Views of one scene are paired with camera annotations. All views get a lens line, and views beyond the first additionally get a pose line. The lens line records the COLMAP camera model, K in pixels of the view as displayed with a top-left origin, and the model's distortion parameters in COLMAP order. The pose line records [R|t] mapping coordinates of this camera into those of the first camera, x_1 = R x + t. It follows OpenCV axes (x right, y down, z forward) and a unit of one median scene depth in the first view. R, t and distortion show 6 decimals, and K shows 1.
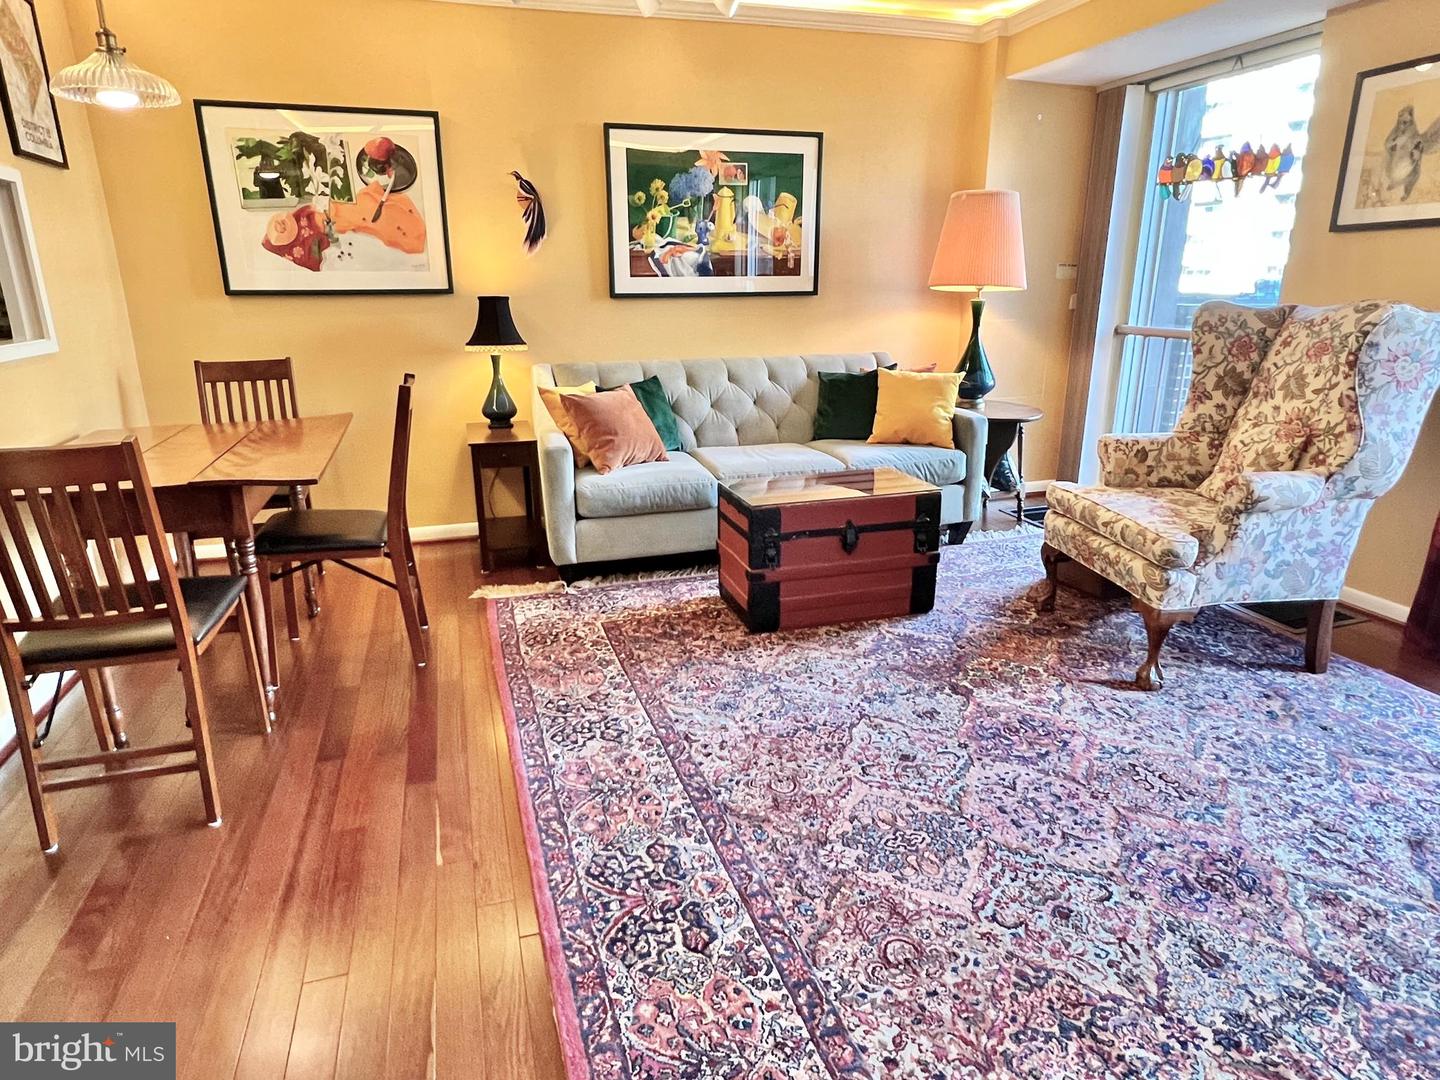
lens RADIAL K [[853.9, 0, 710.5], [0, 853.9, 532.9], [0, 0, 1]] dist [-0.002699, -0.001039]
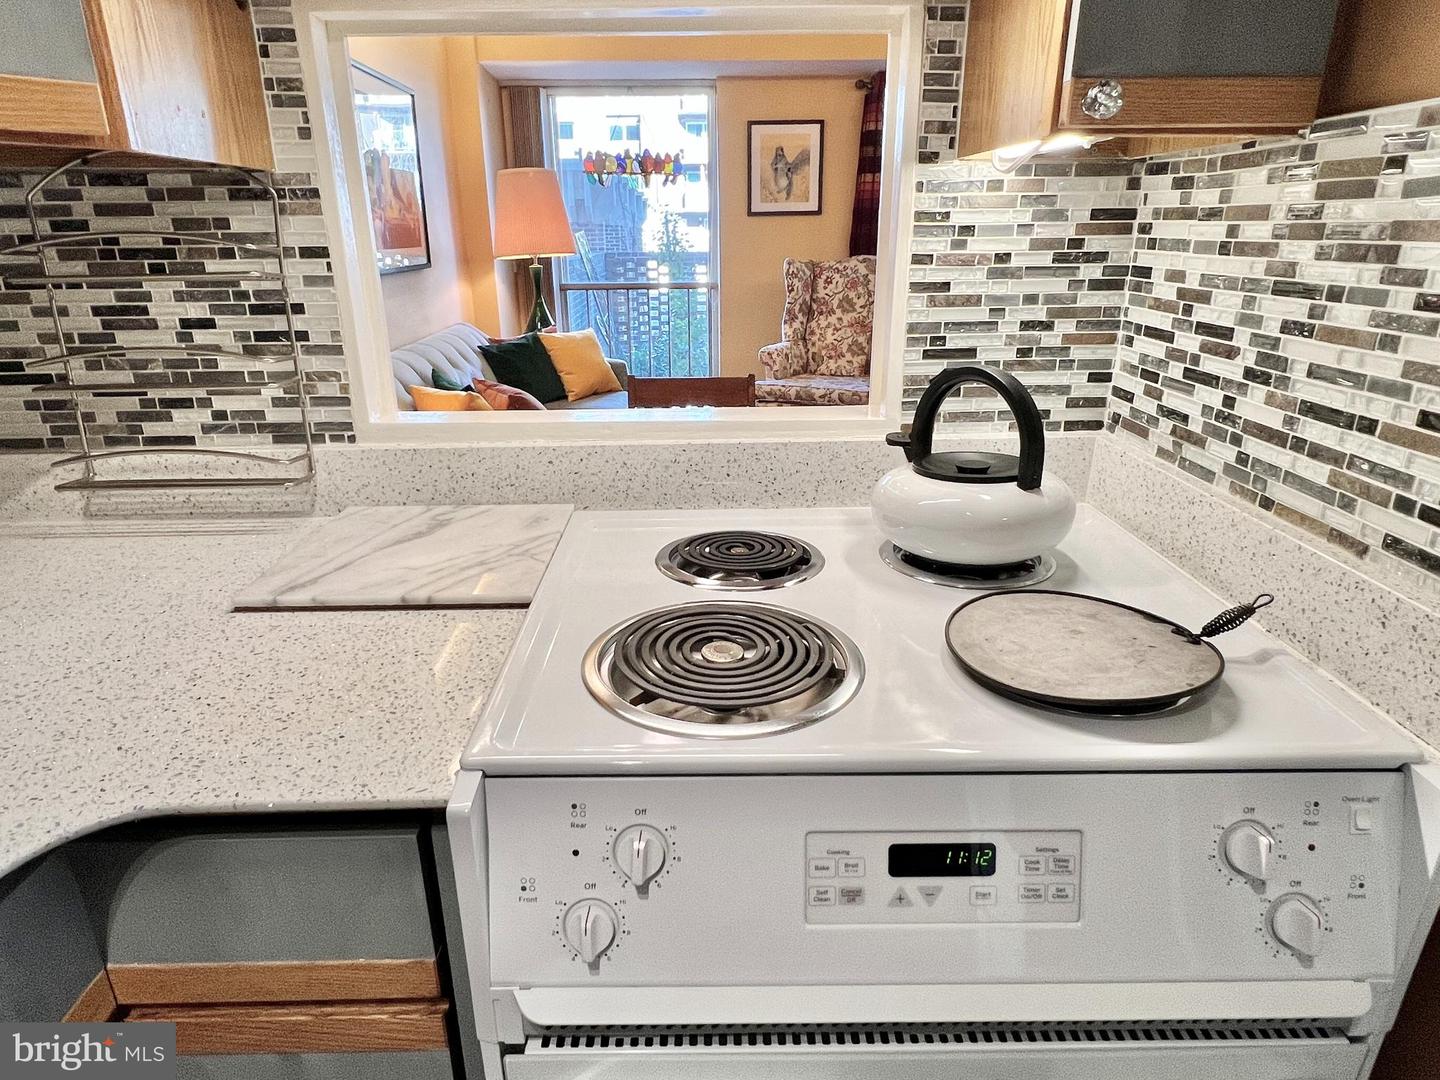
lens RADIAL K [[853.9, 0, 716.7], [0, 853.9, 543.6], [0, 0, 1]] dist [-0.002699, -0.001039]
pose [[0.289507, -0.334294, 0.896902, -1.009948], [0.280417, 0.925538, 0.254452, -0.202856], [-0.915179, 0.177841, 0.361691, 0.567986]]
